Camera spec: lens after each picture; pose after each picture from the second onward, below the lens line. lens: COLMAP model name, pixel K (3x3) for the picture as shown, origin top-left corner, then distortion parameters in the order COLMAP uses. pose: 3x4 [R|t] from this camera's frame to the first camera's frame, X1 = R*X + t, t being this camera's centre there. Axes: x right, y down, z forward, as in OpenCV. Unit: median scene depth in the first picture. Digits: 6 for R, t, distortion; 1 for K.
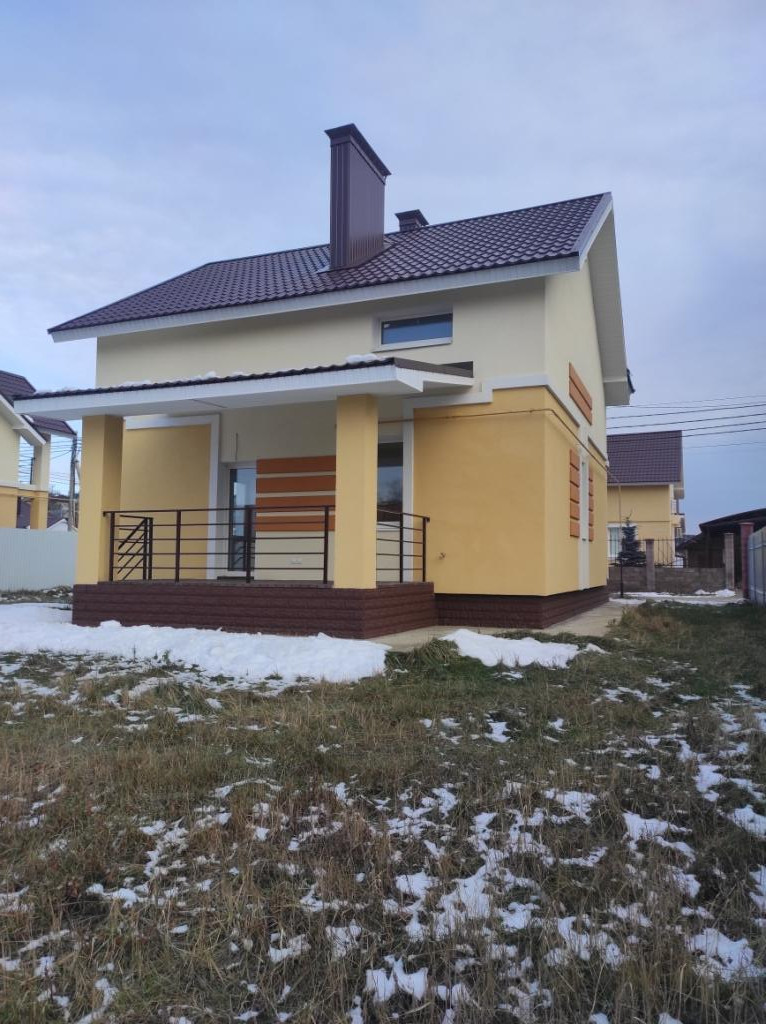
lens RADIAL K [[747.0, 0, 376.1], [0, 747.0, 504.4], [0, 0, 1]] dist [0.058492, -0.041648]
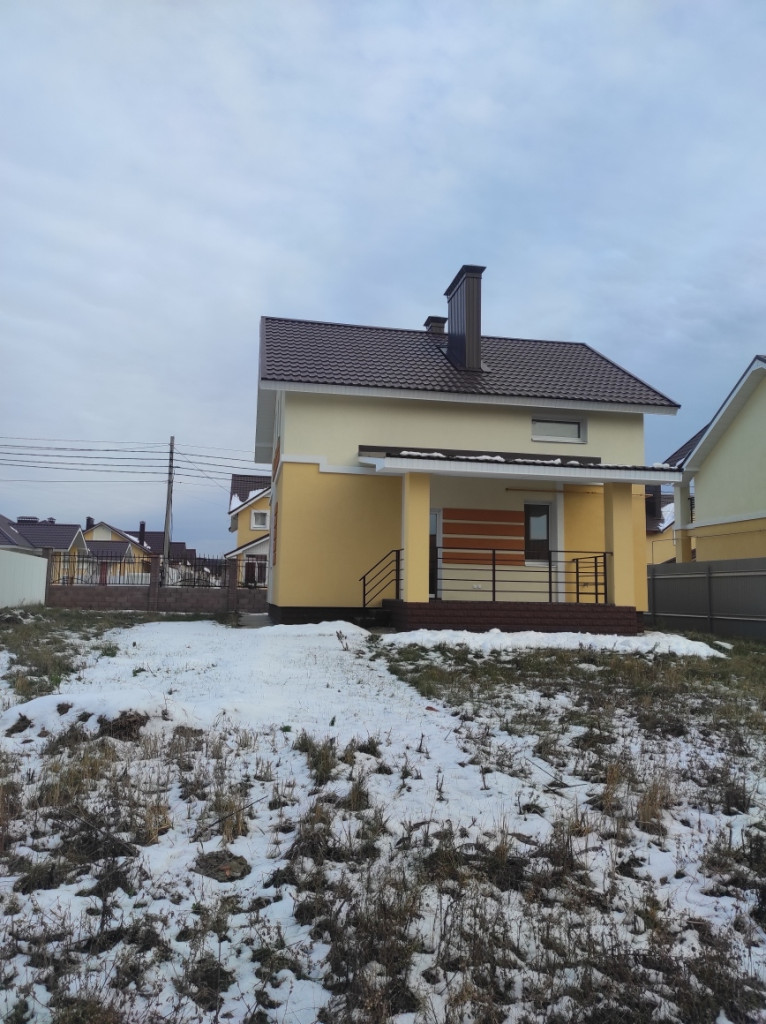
lens RADIAL K [[747.0, 0, 382.4], [0, 747.0, 508.3], [0, 0, 1]] dist [0.058492, -0.041648]
pose [[0.841666, 0.063690, 0.536230, -1.198701], [-0.054486, 0.997969, -0.033013, -0.013522], [-0.537243, -0.001431, 0.843426, -0.070609]]
